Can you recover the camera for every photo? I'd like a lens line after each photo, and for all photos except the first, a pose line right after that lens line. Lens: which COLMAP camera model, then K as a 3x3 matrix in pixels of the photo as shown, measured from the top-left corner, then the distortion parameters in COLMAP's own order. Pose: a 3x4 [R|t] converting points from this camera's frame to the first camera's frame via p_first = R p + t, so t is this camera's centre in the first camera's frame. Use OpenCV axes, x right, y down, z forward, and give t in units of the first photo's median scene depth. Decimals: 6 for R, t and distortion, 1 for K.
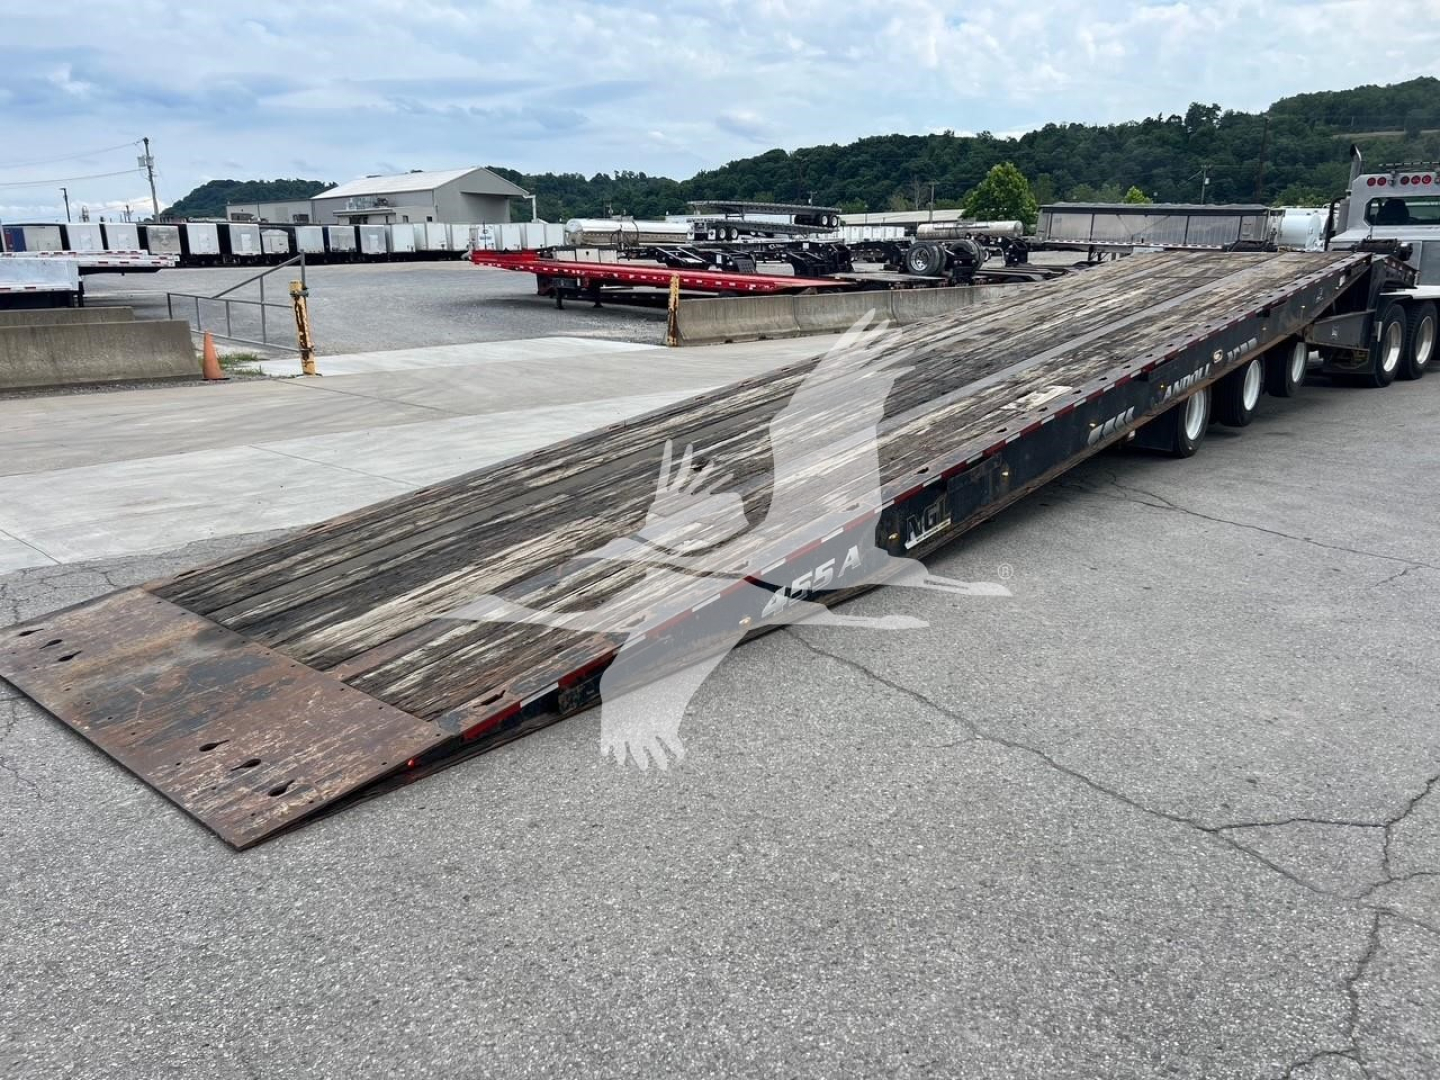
lens RADIAL K [[1088.8, 0, 716.1], [0, 1088.8, 544.6], [0, 0, 1]] dist [0.042755, -0.050500]
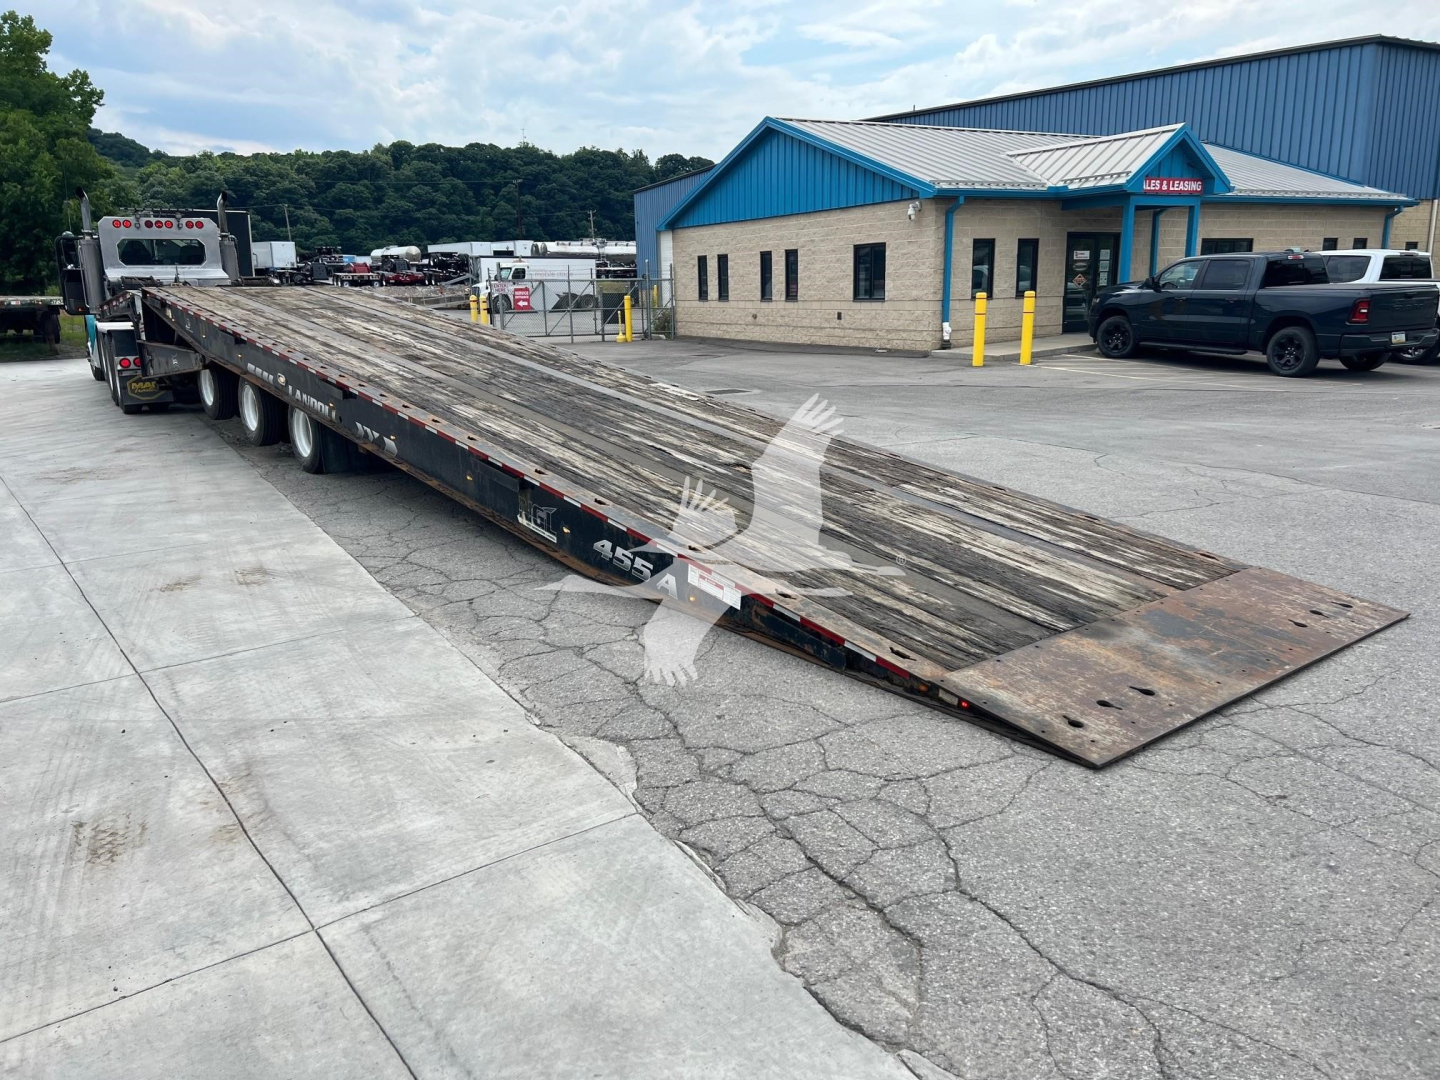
lens RADIAL K [[1088.8, 0, 721.9], [0, 1088.8, 545.3], [0, 0, 1]] dist [0.042755, -0.050500]
pose [[0.165263, -0.228918, 0.959315, -0.534138], [0.265969, 0.946997, 0.180160, -0.099236], [-0.949710, 0.225375, 0.217388, 0.389201]]
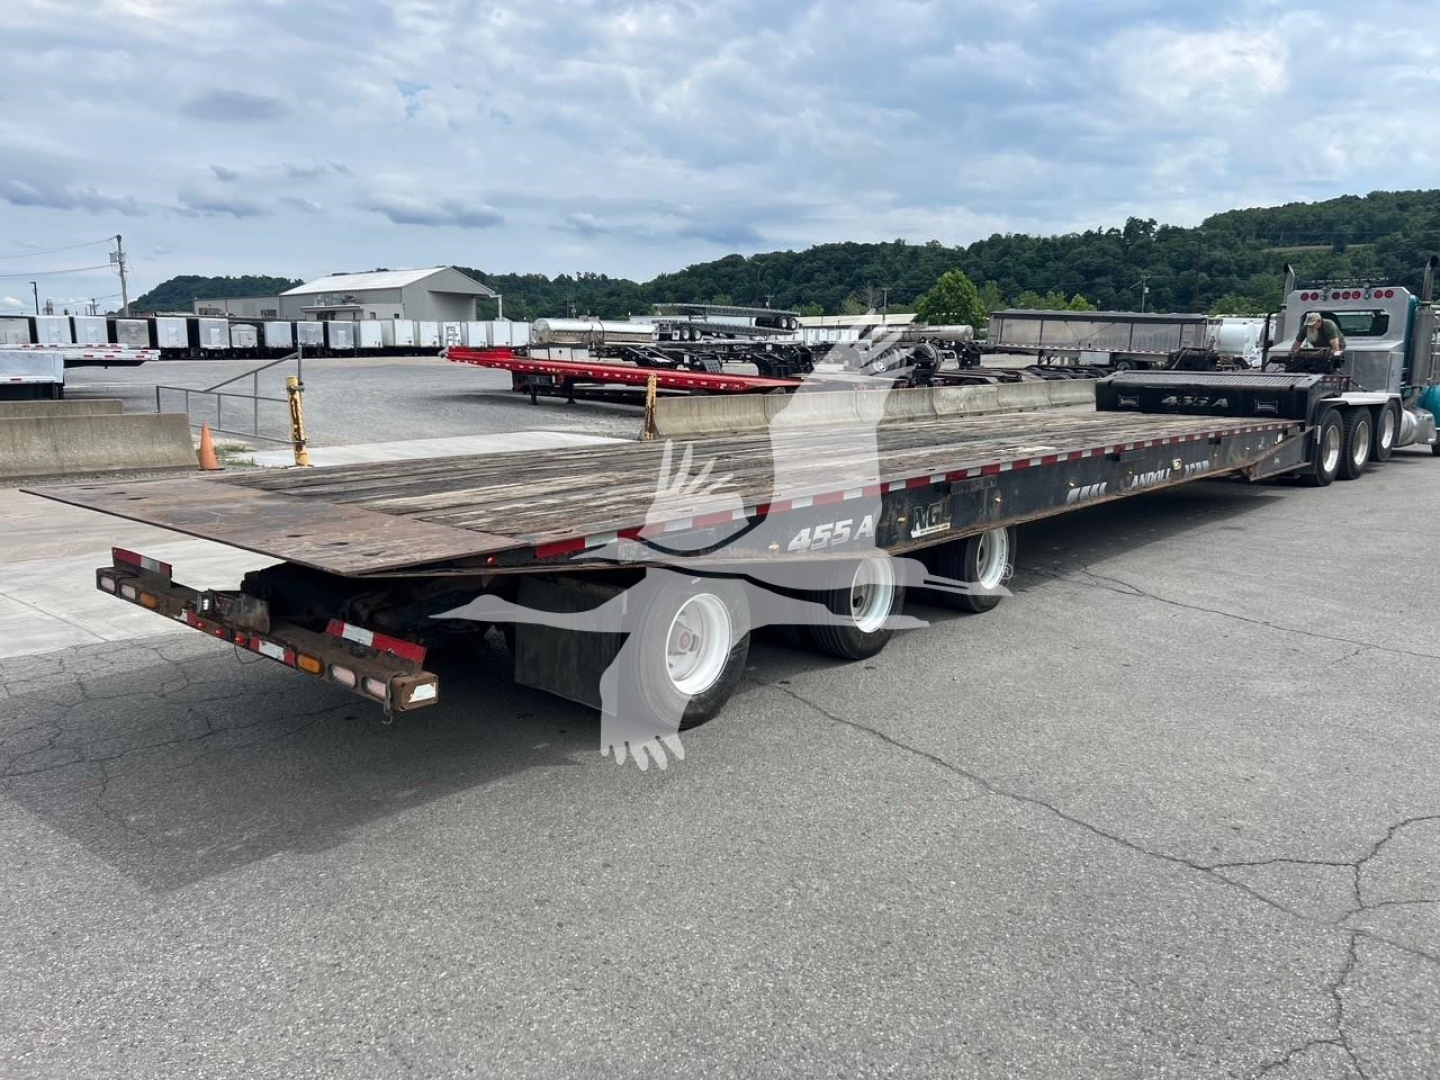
lens RADIAL K [[1088.8, 0, 707.7], [0, 1088.8, 539.9], [0, 0, 1]] dist [0.042755, -0.050500]
pose [[0.999470, 0.006336, 0.031935, -0.026345], [-0.003443, 0.995949, -0.089858, 0.006548], [-0.032375, 0.089700, 0.995442, -0.037679]]
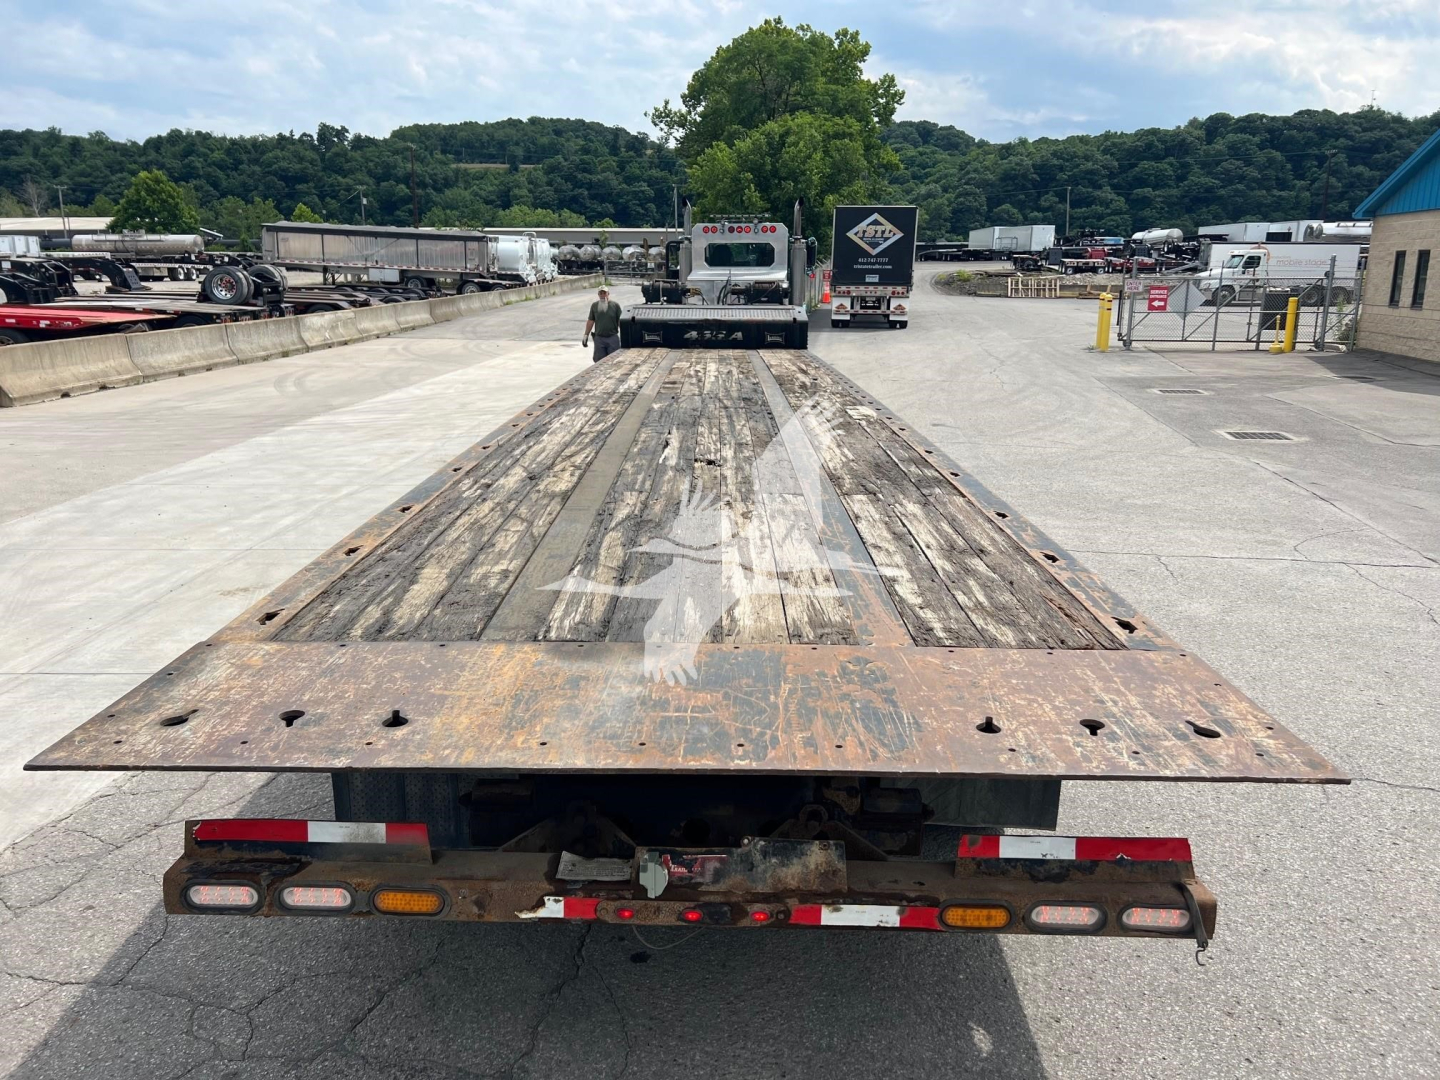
lens RADIAL K [[1088.8, 0, 720.2], [0, 1088.8, 537.7], [0, 0, 1]] dist [0.042755, -0.050500]
pose [[0.746502, -0.154063, 0.647301, -0.283280], [0.165248, 0.985273, 0.043930, -0.069621], [-0.644536, 0.074172, 0.760967, 0.157088]]
